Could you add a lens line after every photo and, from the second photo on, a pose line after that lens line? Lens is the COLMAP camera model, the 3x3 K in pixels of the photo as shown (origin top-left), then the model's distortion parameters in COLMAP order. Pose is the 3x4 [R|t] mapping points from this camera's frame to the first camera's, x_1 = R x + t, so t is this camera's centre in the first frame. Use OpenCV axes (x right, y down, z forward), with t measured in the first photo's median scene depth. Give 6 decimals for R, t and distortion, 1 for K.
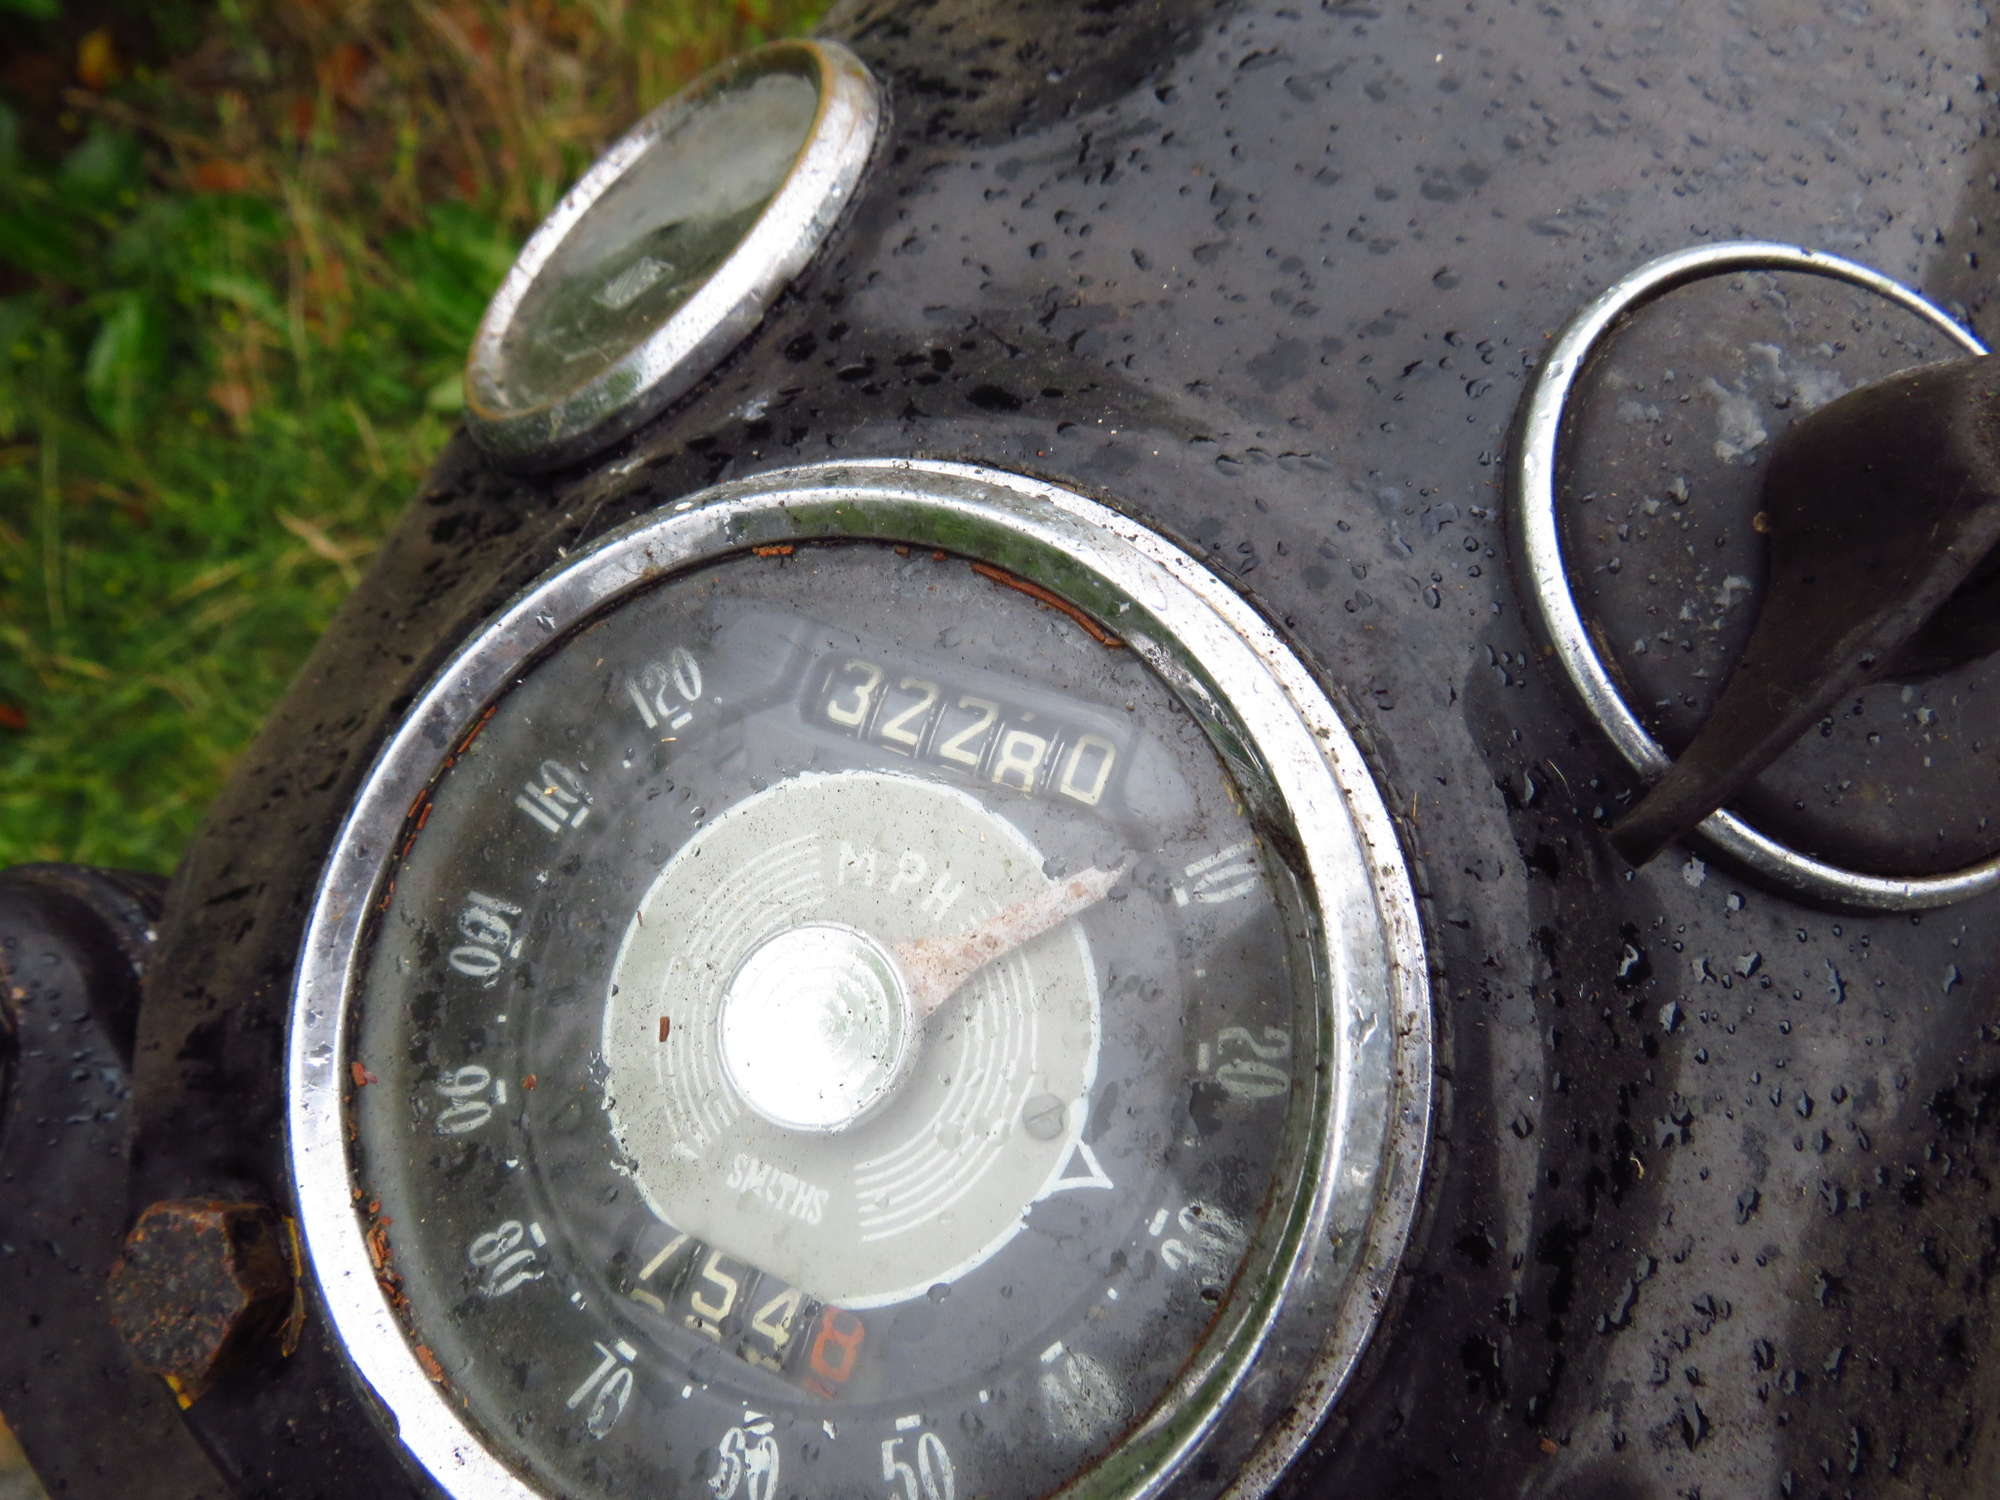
lens RADIAL K [[1522.0, 0, 991.2], [0, 1522.0, 746.9], [0, 0, 1]] dist [-0.051153, 0.022673]
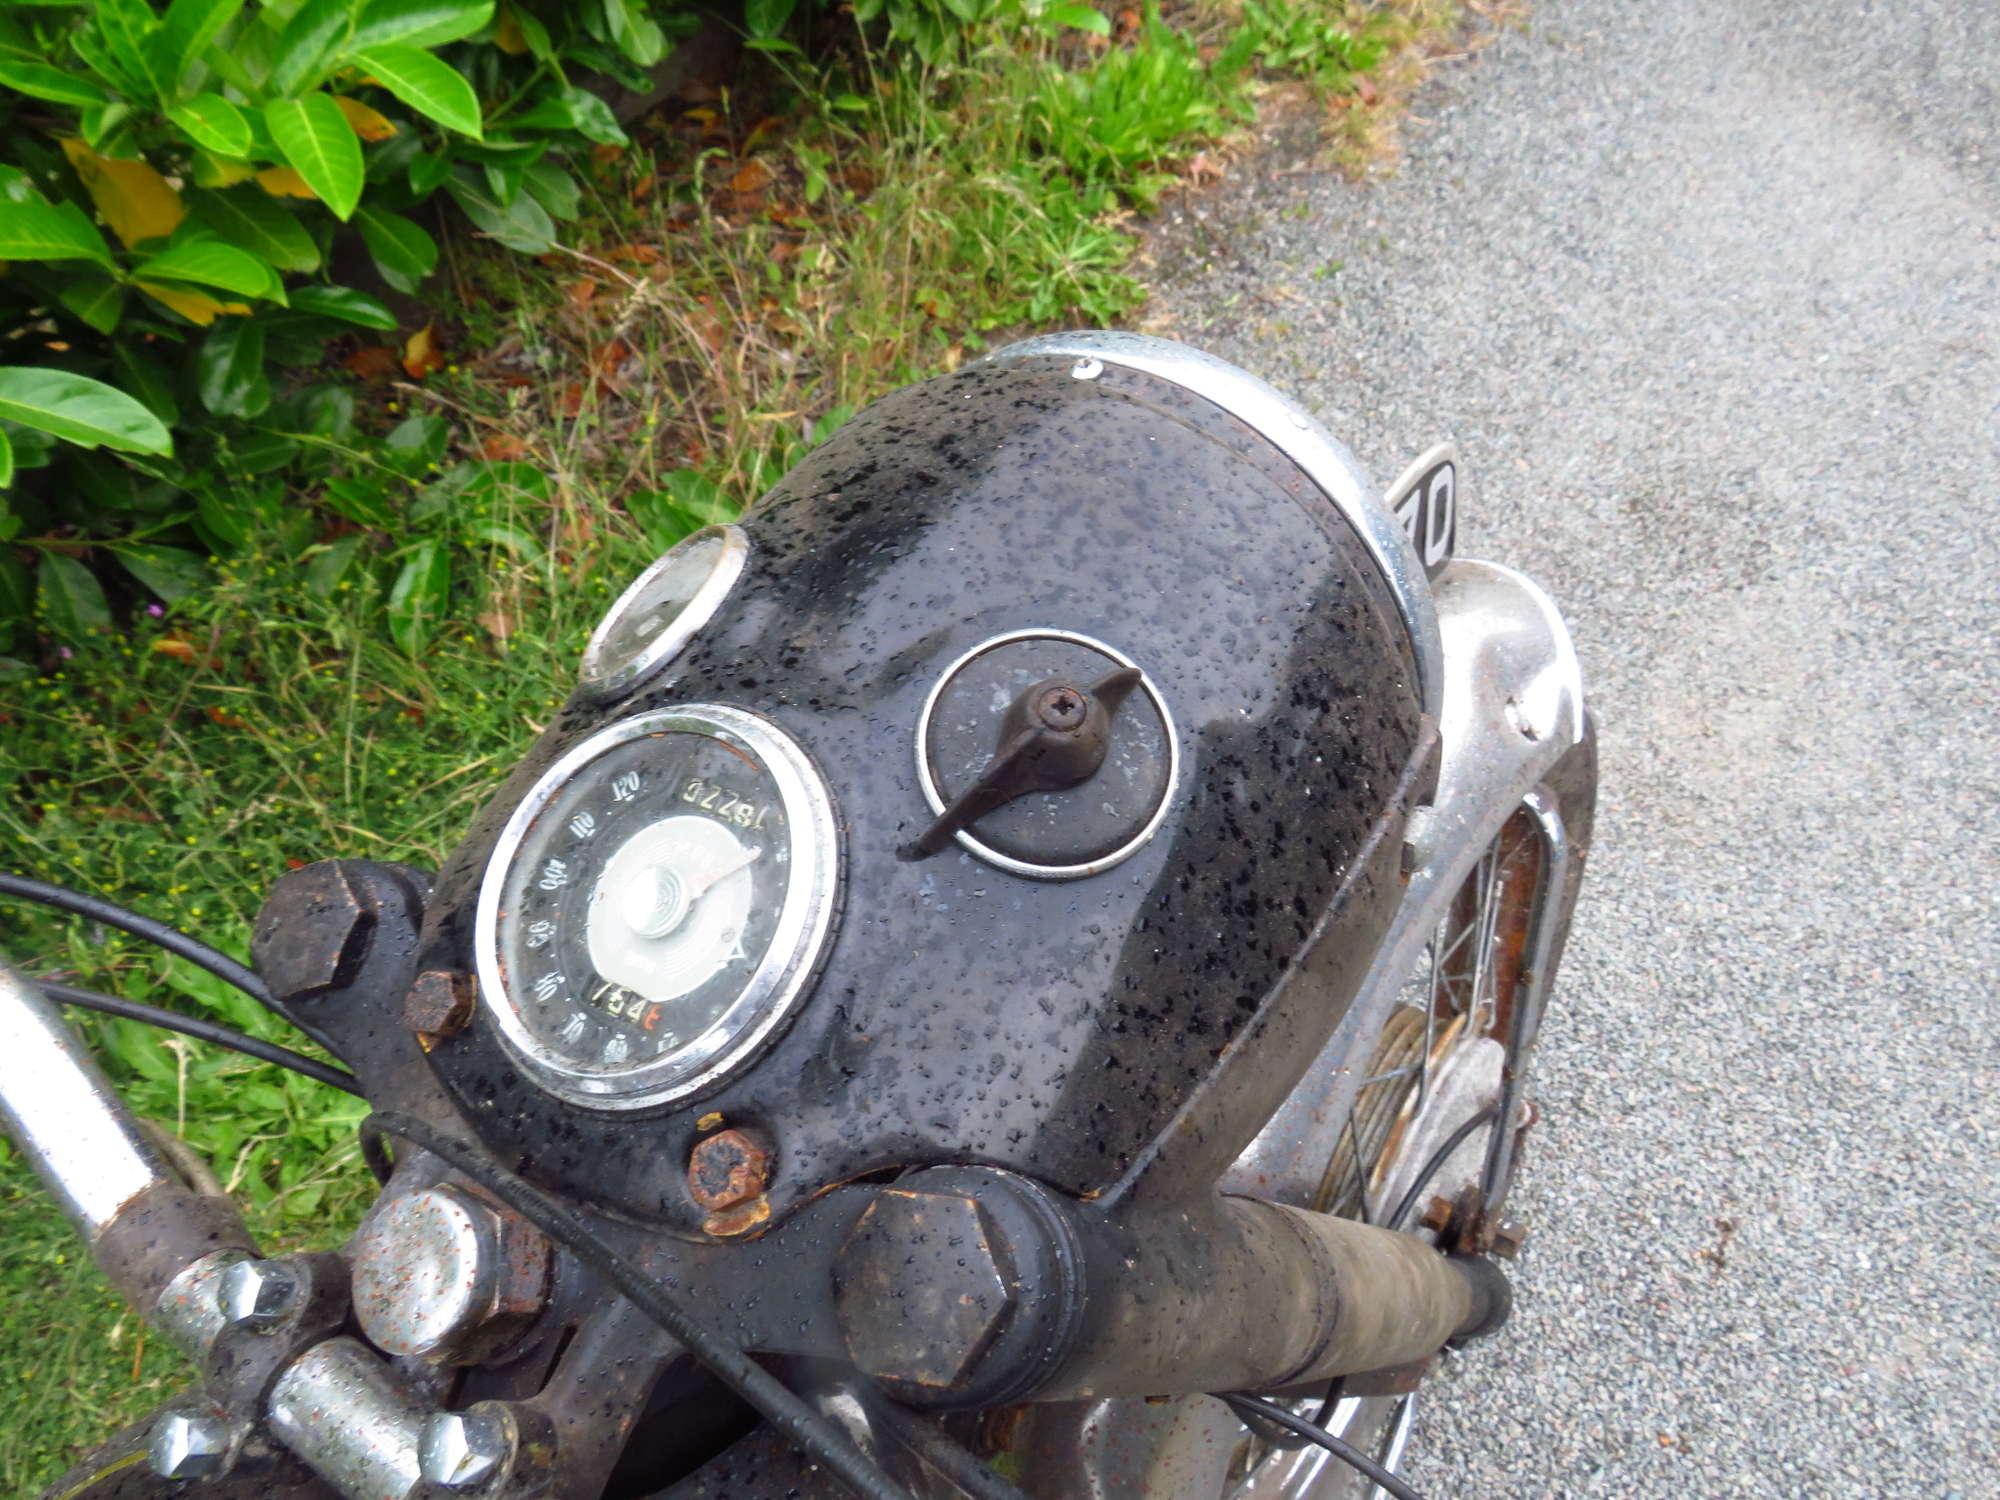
lens RADIAL K [[1522.0, 0, 991.2], [0, 1522.0, 746.9], [0, 0, 1]] dist [-0.051153, 0.022673]
pose [[0.989267, 0.031302, -0.142727, 0.090675], [-0.051682, 0.988602, -0.141405, 0.026960], [0.136674, 0.147264, 0.979609, -0.174617]]
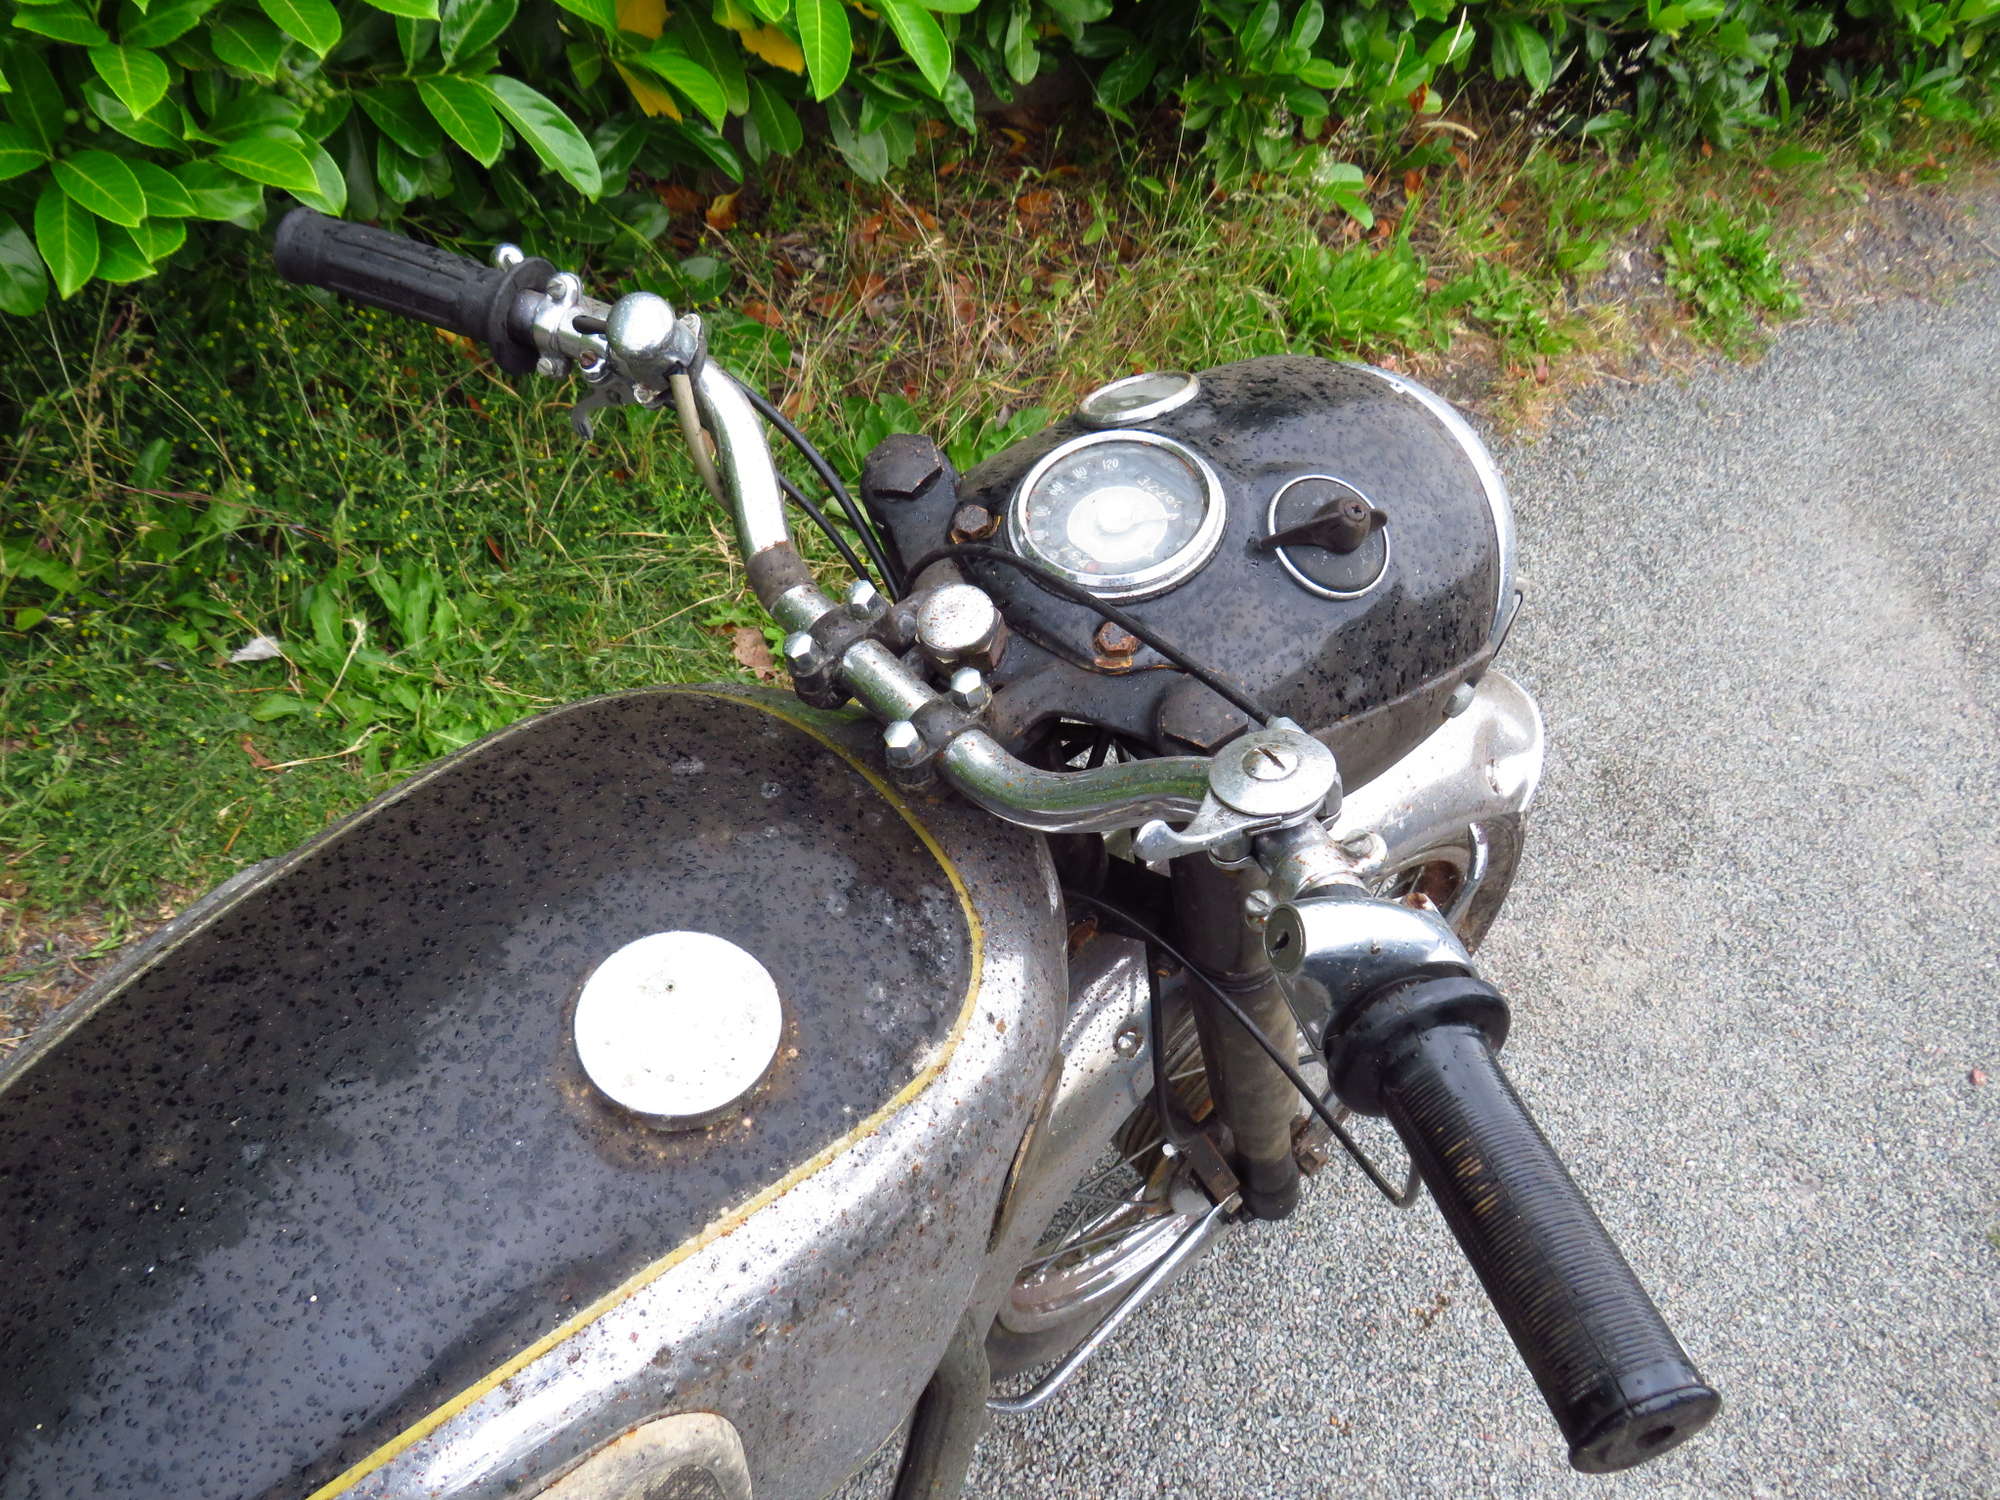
lens RADIAL K [[1513.4, 0, 1004.2], [0, 1513.4, 751.5], [0, 0, 1]] dist [-0.047706, 0.007832]
pose [[0.887439, 0.447657, -0.109796, 0.050756], [-0.460897, 0.864454, -0.200732, 0.220338], [0.005055, 0.228742, 0.973474, -0.412638]]
